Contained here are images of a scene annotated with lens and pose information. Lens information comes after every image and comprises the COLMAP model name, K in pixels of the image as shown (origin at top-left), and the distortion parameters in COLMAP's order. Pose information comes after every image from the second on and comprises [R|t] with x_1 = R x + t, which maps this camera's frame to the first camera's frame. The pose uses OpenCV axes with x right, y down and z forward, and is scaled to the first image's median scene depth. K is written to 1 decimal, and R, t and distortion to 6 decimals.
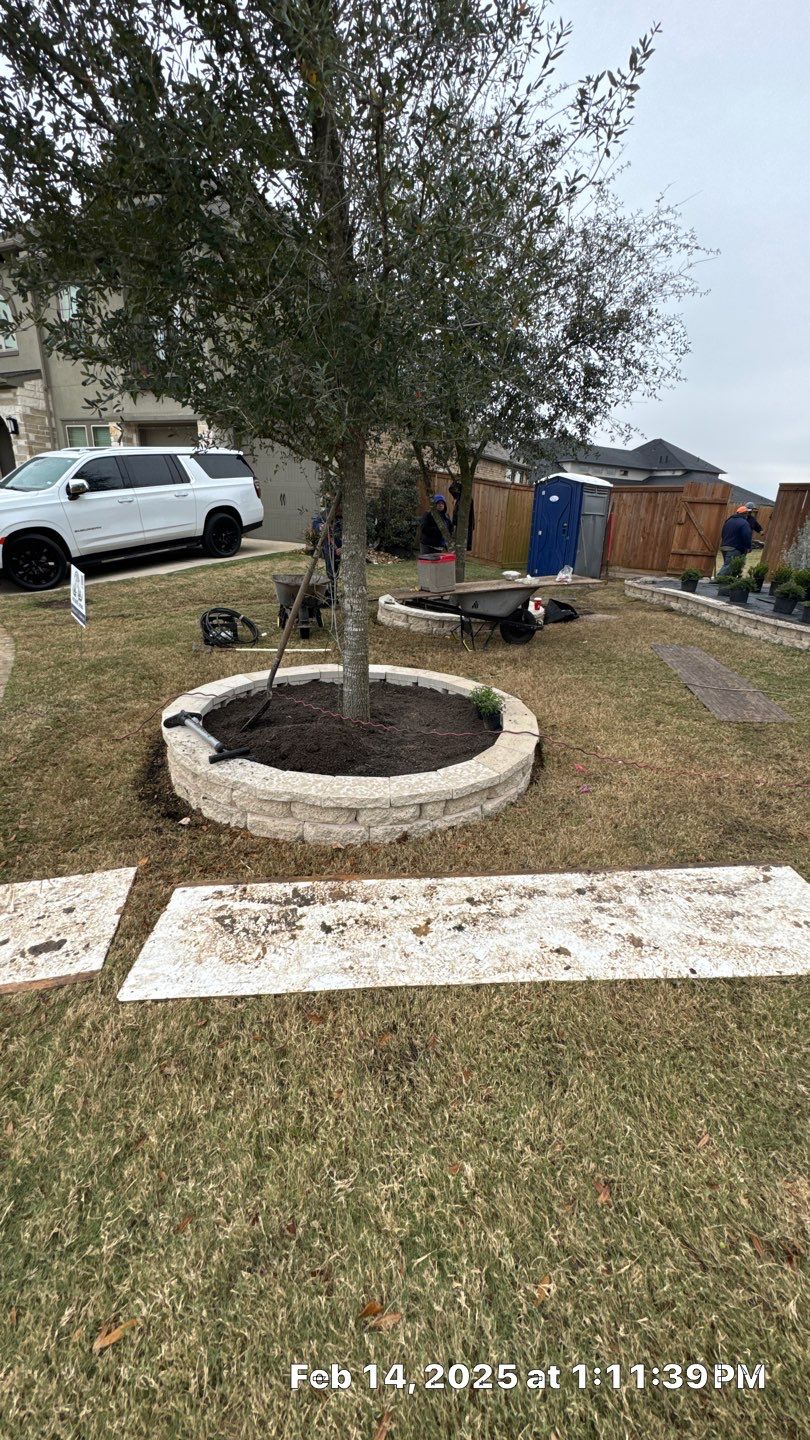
lens RADIAL K [[572.6, 0, 407.6], [0, 572.6, 720.2], [0, 0, 1]] dist [-0.003650, 0.000599]
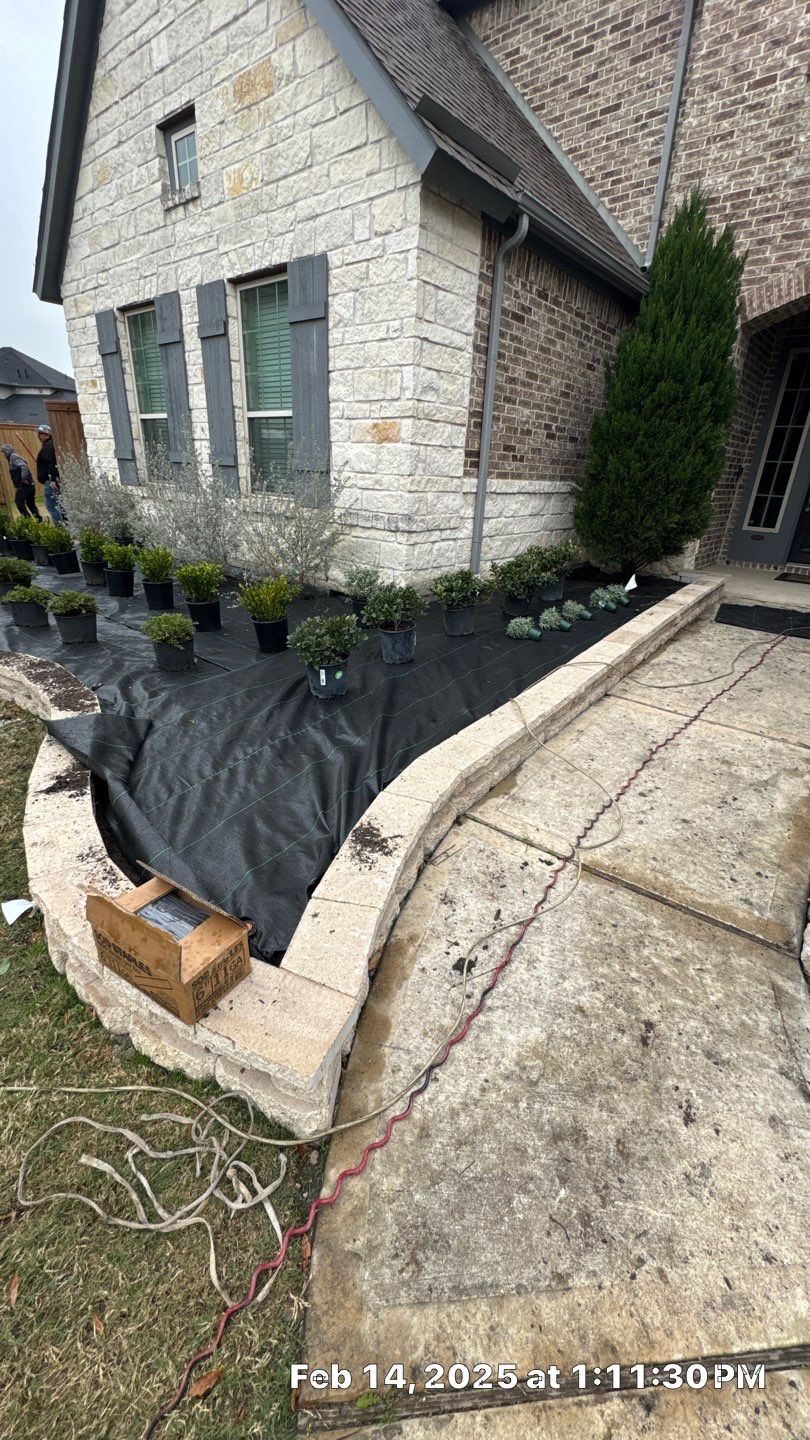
lens RADIAL K [[571.3, 0, 406.9], [0, 571.3, 720.5], [0, 0, 1]] dist [-0.002861, 0.000504]
pose [[0.638611, -0.339309, 0.690685, 0.511263], [0.261958, 0.939791, 0.219478, -0.100862], [-0.723570, 0.040769, 0.689046, 0.275482]]
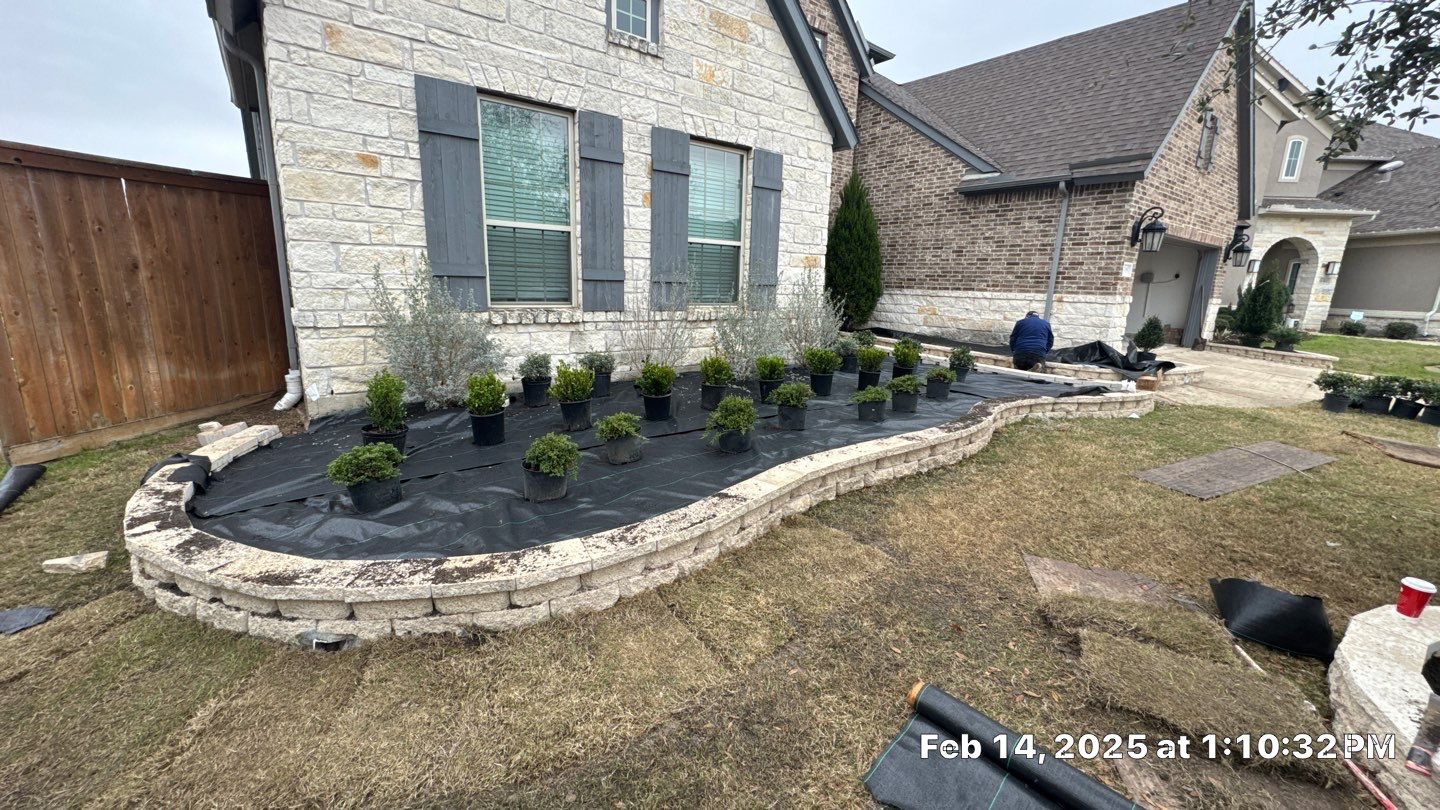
lens RADIAL K [[570.4, 0, 720.0], [0, 570.4, 405.0], [0, 0, 1]] dist [-0.001741, 0.000614]
pose [[-0.621362, -0.239521, 0.746016, 0.280203], [0.211874, 0.865293, 0.454288, -0.588973], [-0.754334, 0.440338, -0.486912, 1.563796]]
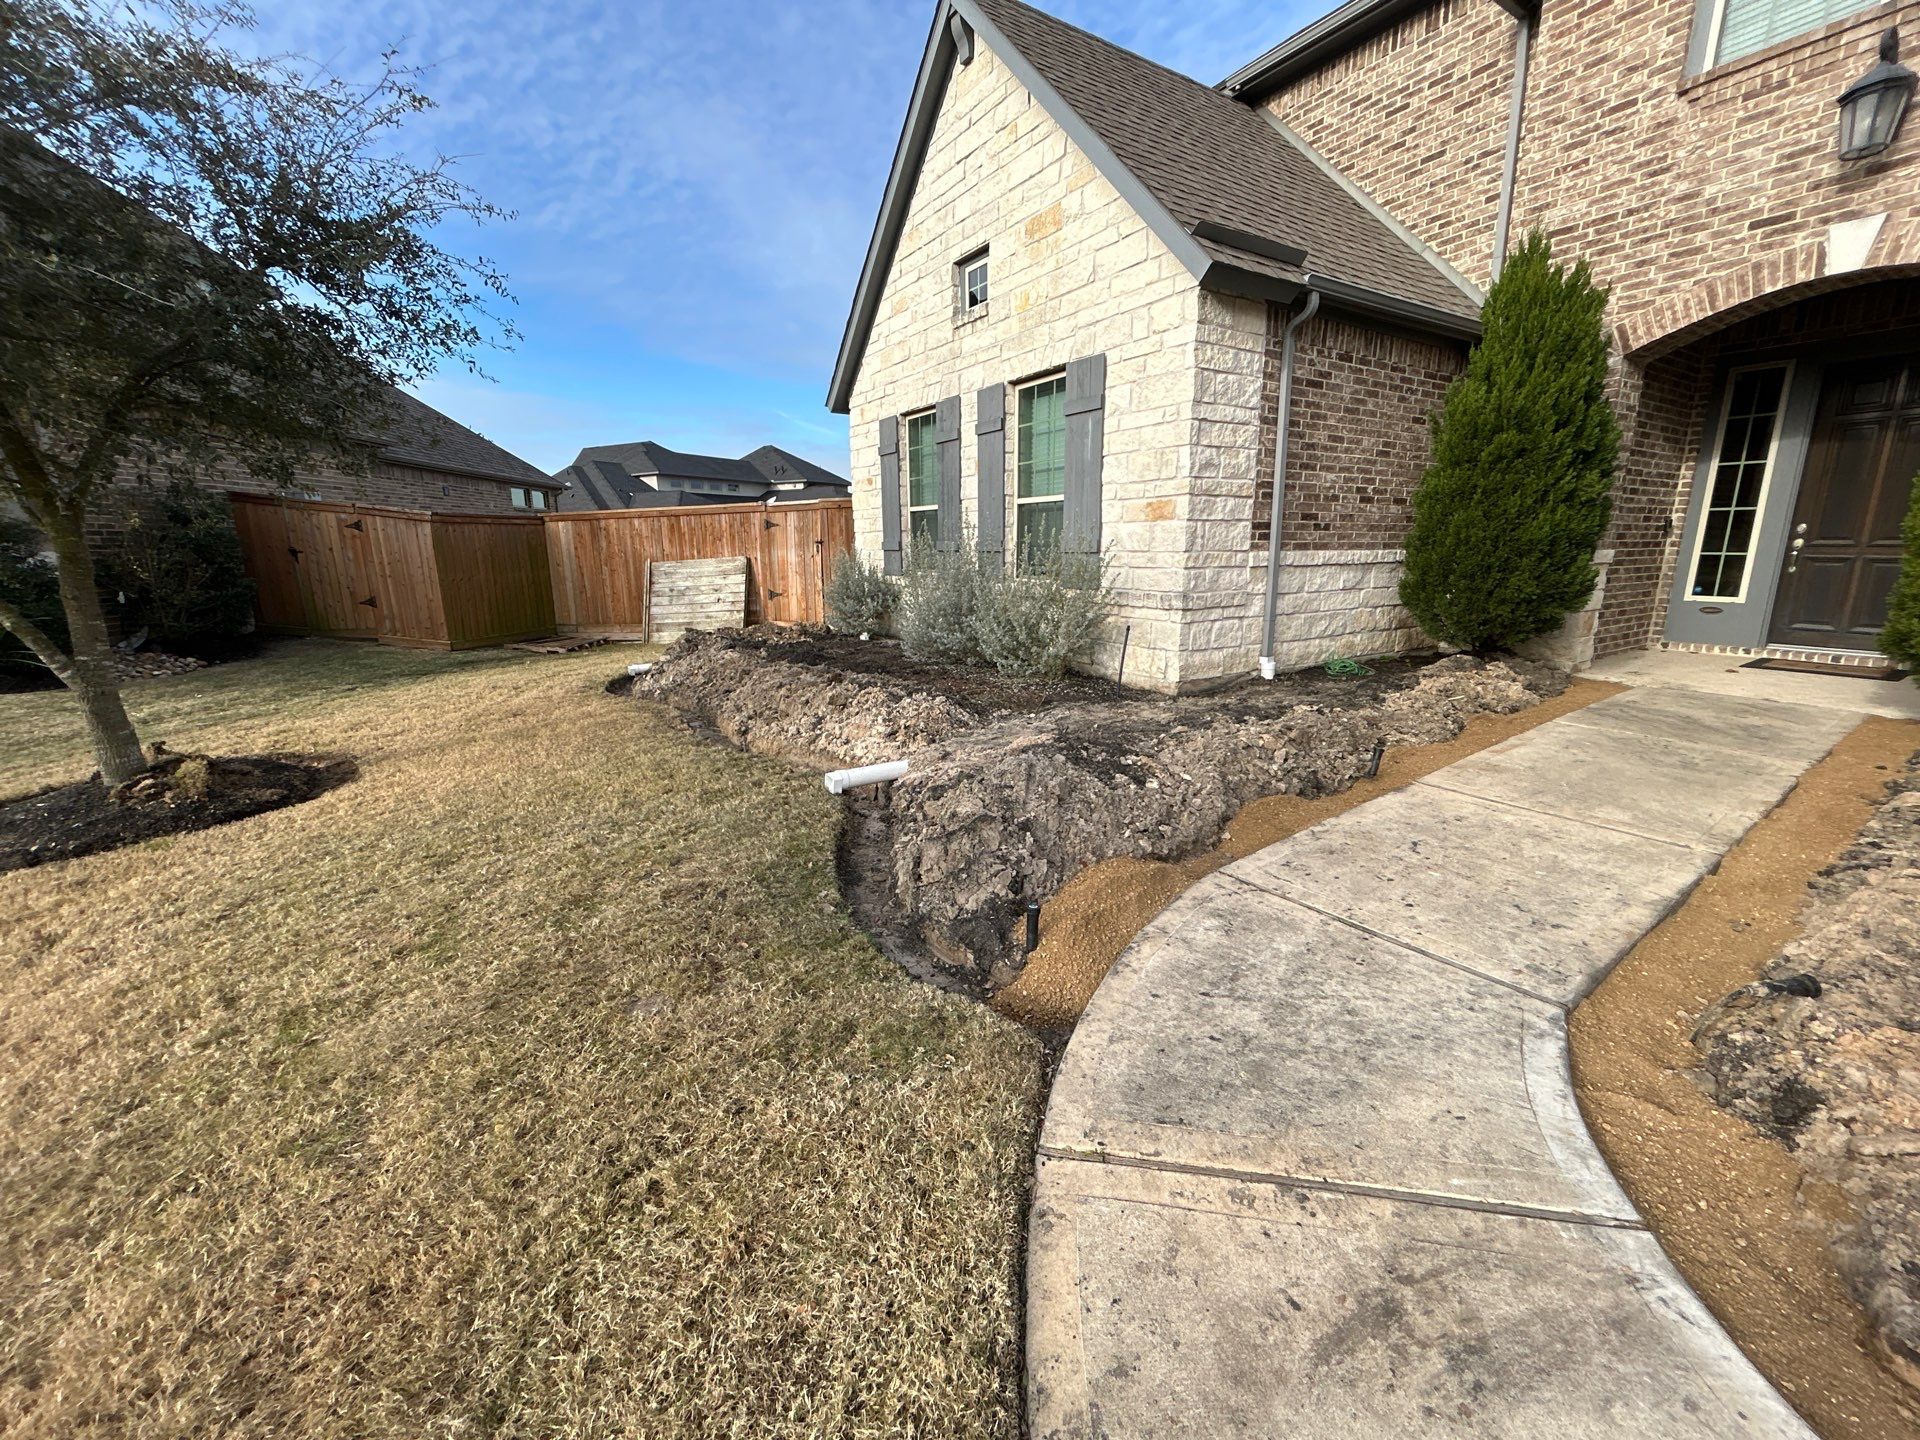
lens RADIAL K [[772.3, 0, 957.8], [0, 772.3, 717.1], [0, 0, 1]] dist [-0.001525, -0.000233]
pose [[0.839387, -0.181448, 0.512354, 0.395759], [0.241718, 0.968905, -0.052872, -0.062659], [-0.486829, 0.168225, 0.857145, 0.147505]]
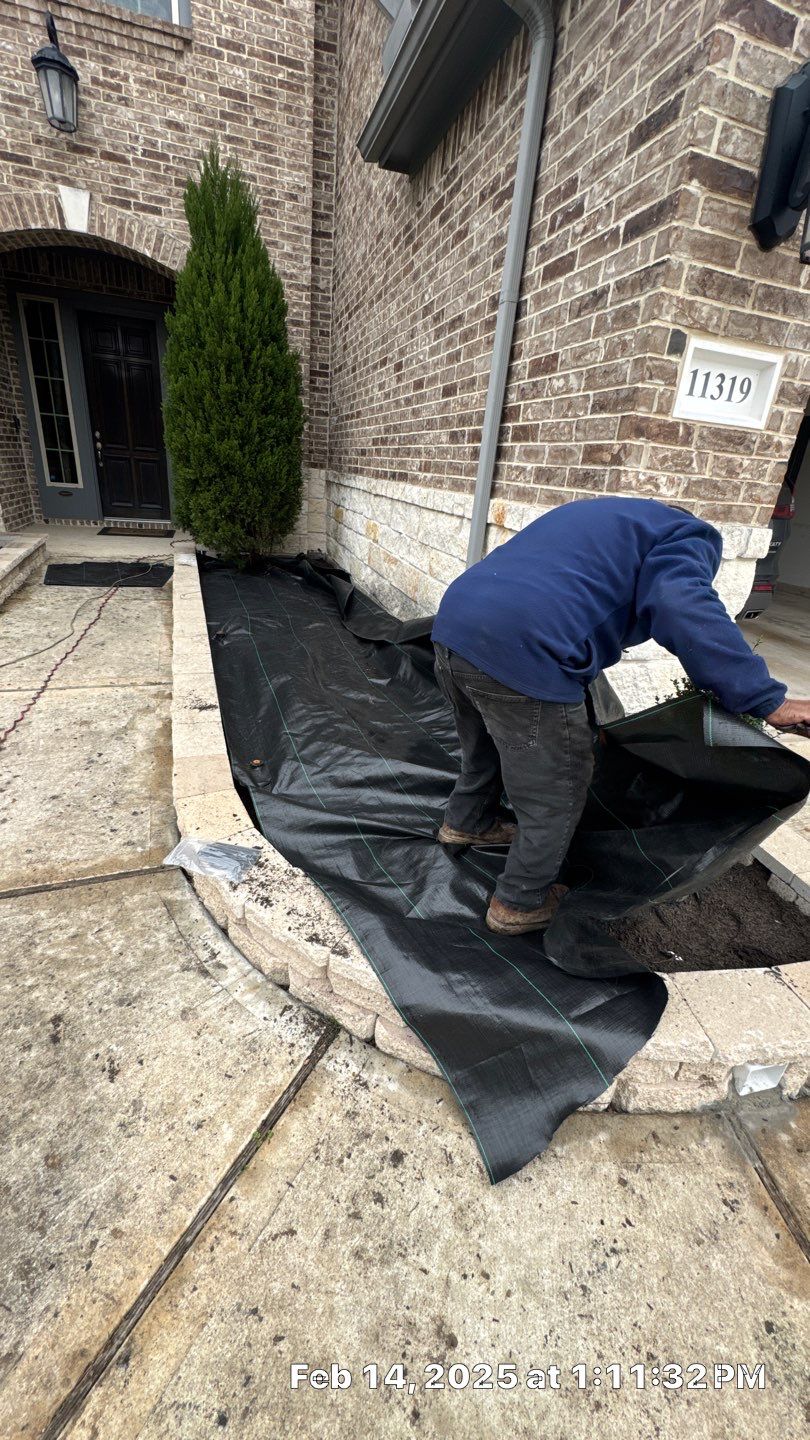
lens RADIAL K [[569.4, 0, 408.9], [0, 569.4, 720.6], [0, 0, 1]] dist [-0.001542, -0.000337]
pose [[-0.307719, -0.459014, 0.833436, 0.521165], [0.237956, 0.810977, 0.534503, -0.085733], [-0.921241, 0.362798, -0.140328, 0.234534]]
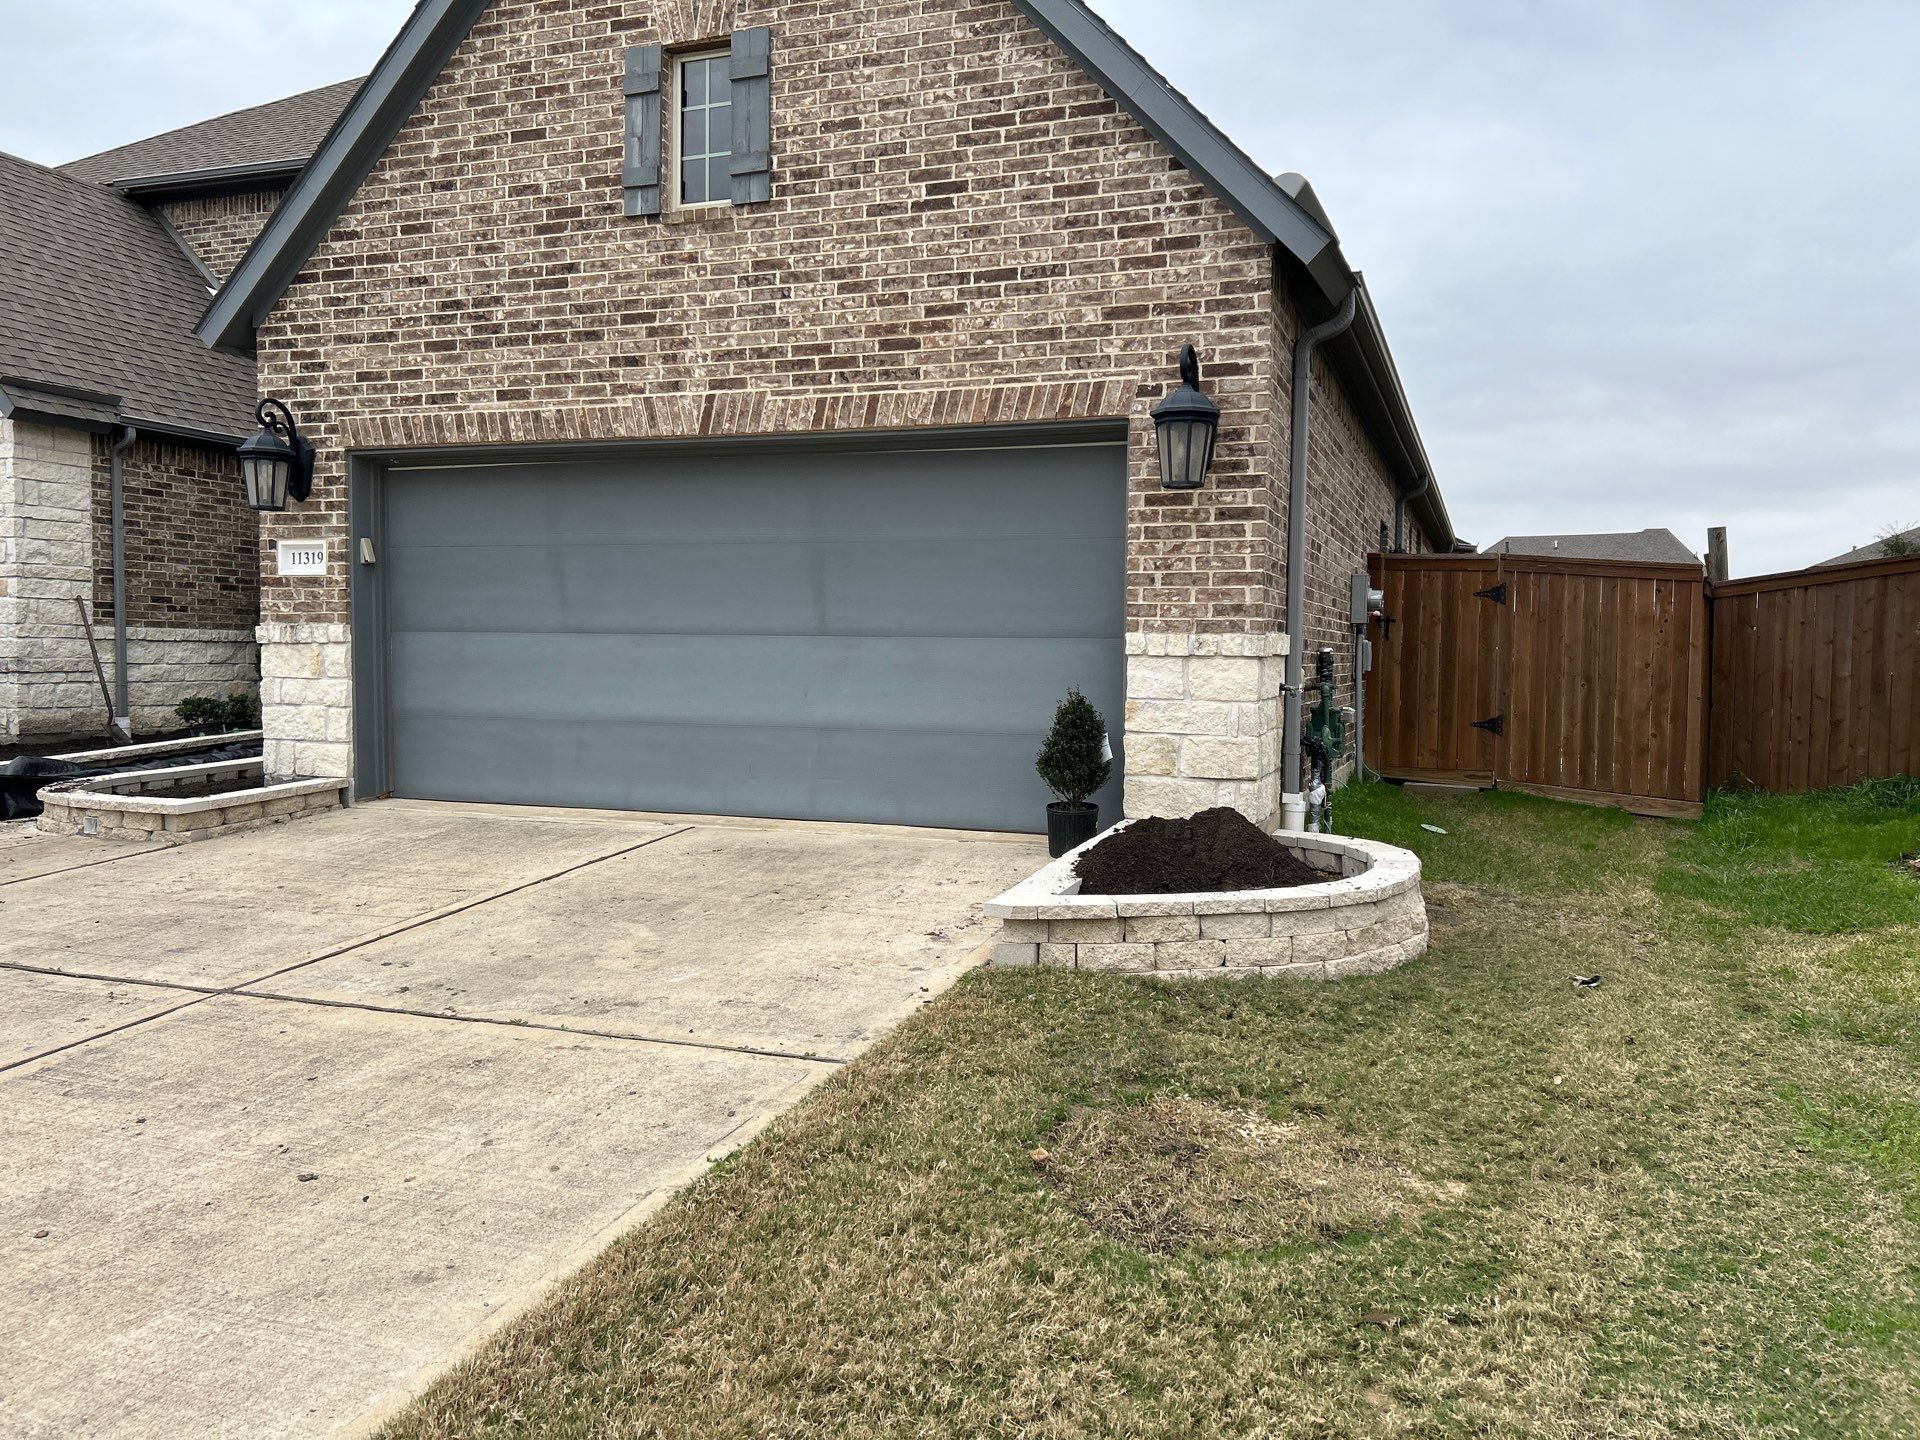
lens RADIAL K [[1428.6, 0, 989.9], [0, 1428.6, 719.1], [0, 0, 1]] dist [0.034675, -0.042529]
pose [[0.309282, -0.096723, 0.946039, -0.322297], [0.336920, 0.941431, -0.013895, 0.348768], [-0.889286, 0.323037, 0.323756, -0.975223]]
